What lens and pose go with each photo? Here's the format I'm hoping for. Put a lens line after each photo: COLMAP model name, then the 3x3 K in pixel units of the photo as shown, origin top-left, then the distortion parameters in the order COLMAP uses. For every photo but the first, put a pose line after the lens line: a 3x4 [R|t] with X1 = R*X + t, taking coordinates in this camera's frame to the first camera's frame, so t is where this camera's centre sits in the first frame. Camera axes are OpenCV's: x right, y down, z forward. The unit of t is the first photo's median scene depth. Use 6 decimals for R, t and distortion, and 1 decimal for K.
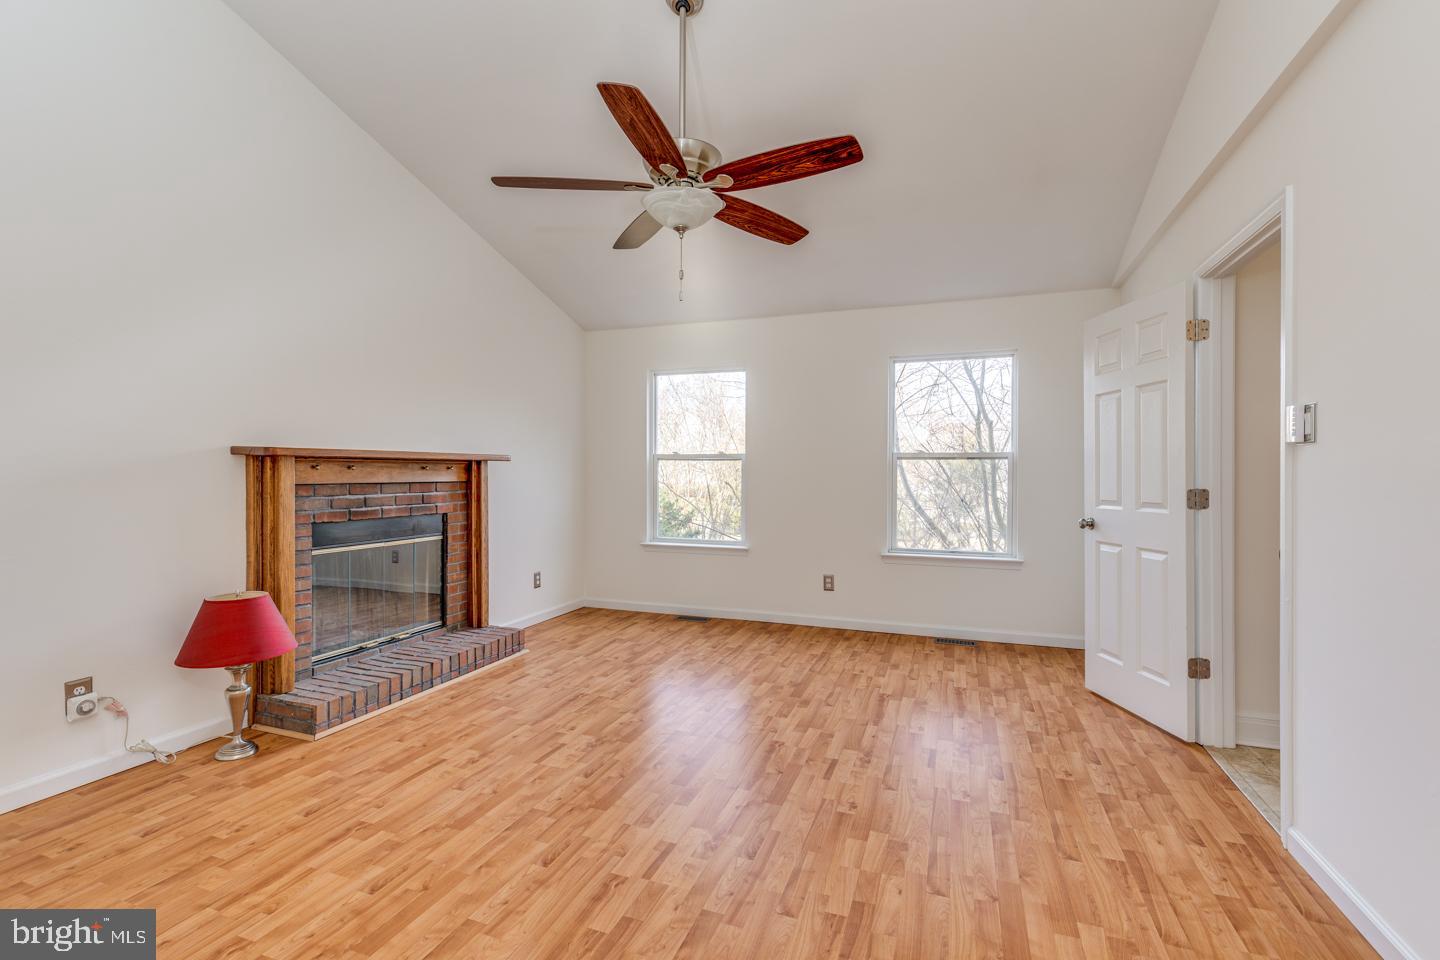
lens RADIAL K [[650.3, 0, 724.2], [0, 650.3, 475.2], [0, 0, 1]] dist [0.004868, -0.000250]
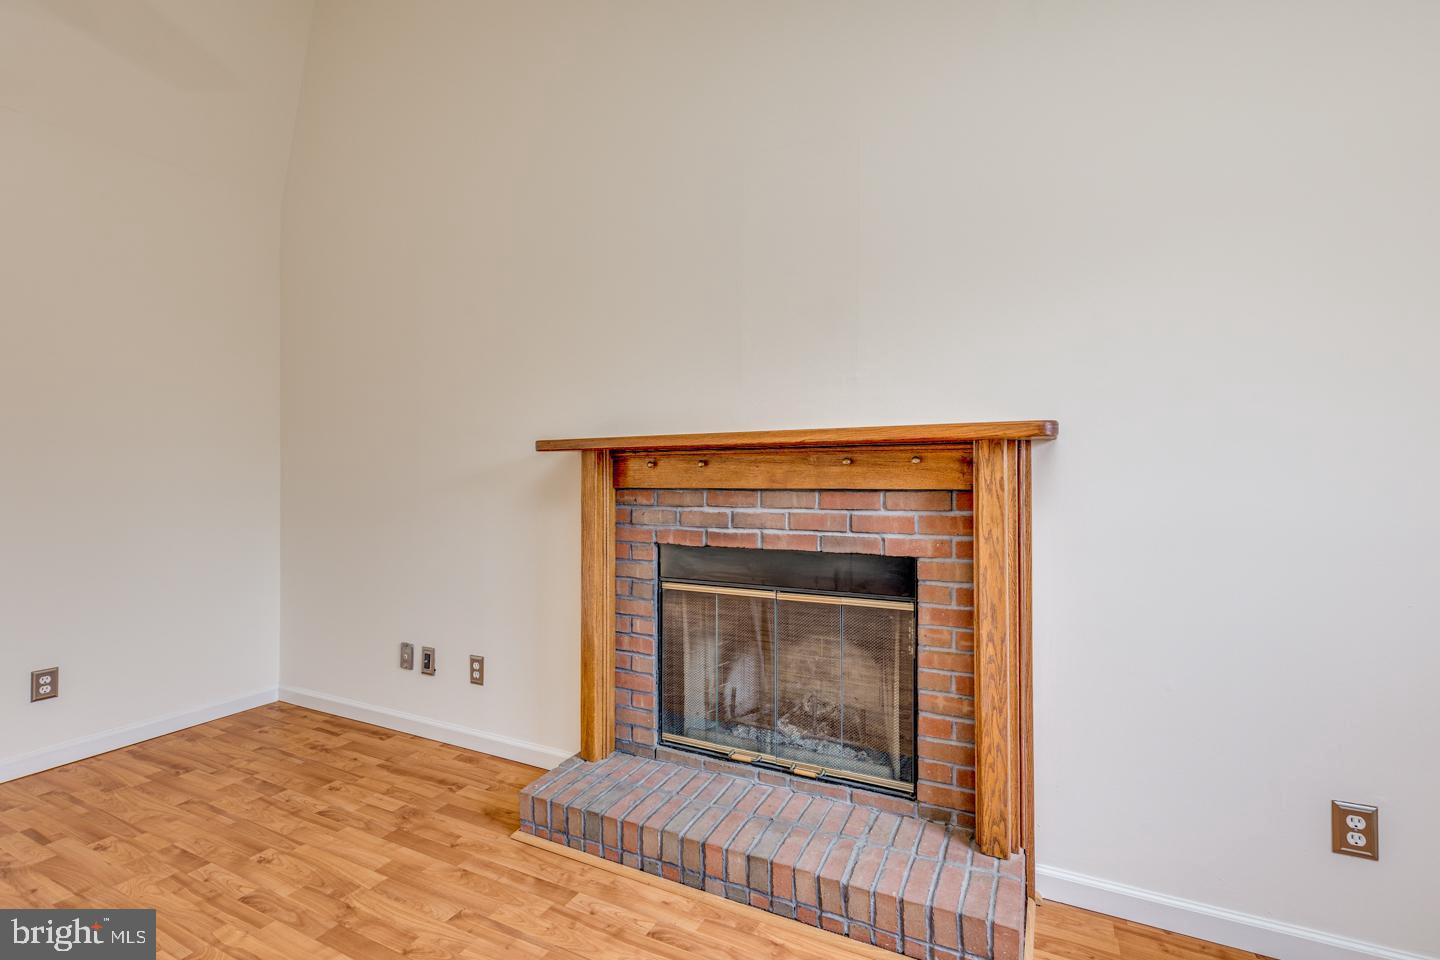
lens RADIAL K [[650.3, 0, 721.0], [0, 650.3, 485.1], [0, 0, 1]] dist [0.004868, -0.000250]
pose [[-0.109680, 0.010565, -0.993911, 0.066697], [-0.004848, 0.999926, 0.011164, 0.003125], [0.993955, 0.006043, -0.109620, 1.309356]]
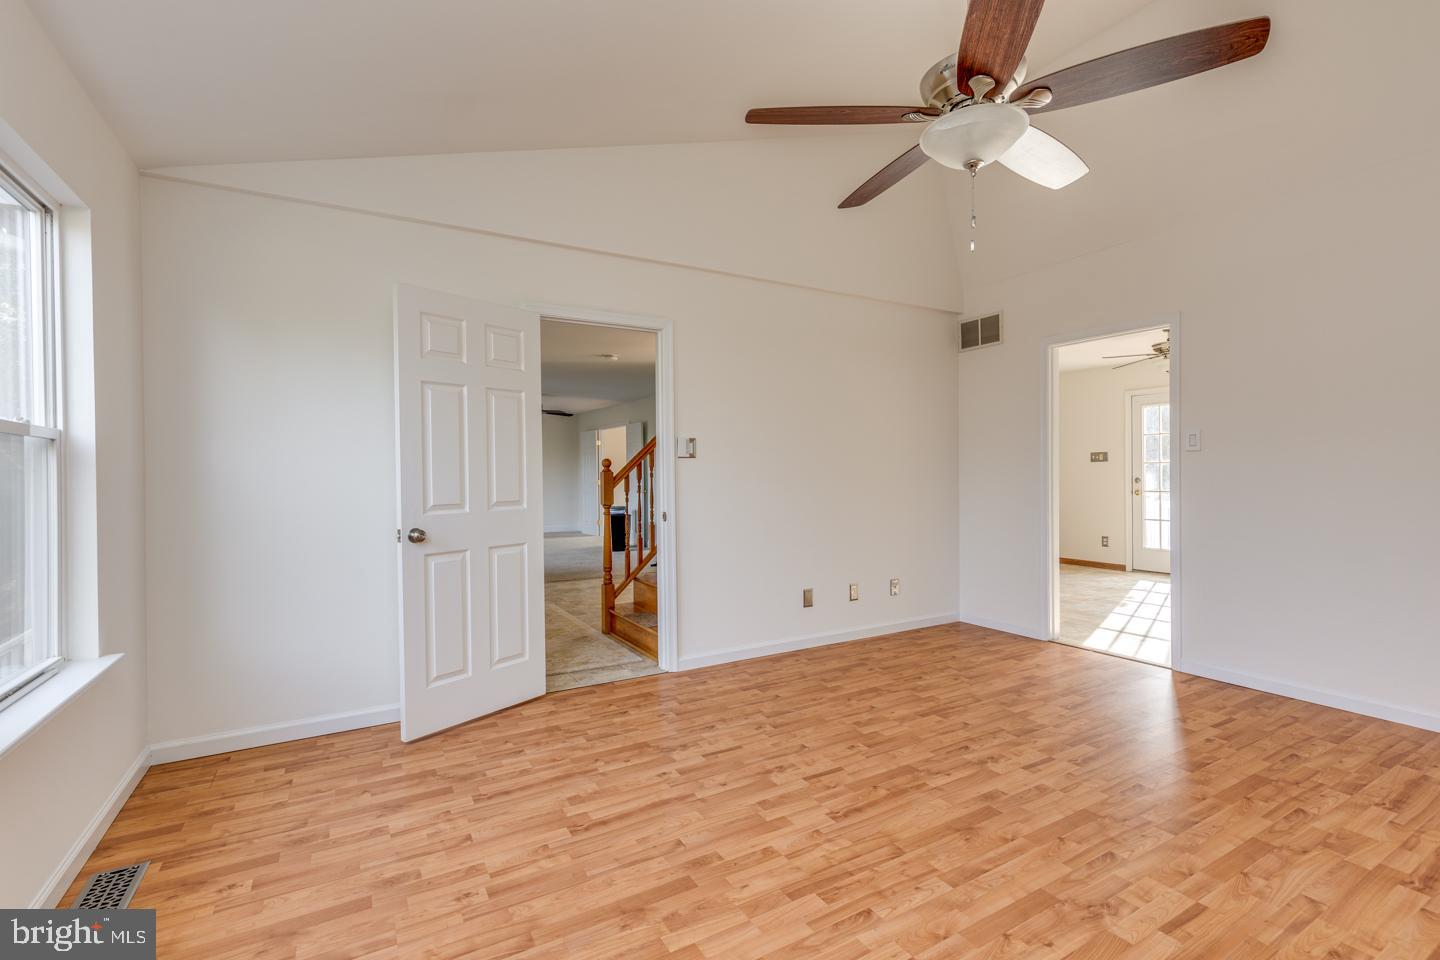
lens RADIAL K [[650.3, 0, 718.7], [0, 650.3, 477.6], [0, 0, 1]] dist [0.004868, -0.000250]
pose [[-0.767047, 0.001985, 0.641588, -0.312045], [0.010284, 0.999905, 0.009202, -0.003037], [-0.641508, 0.013656, -0.766995, 1.678532]]
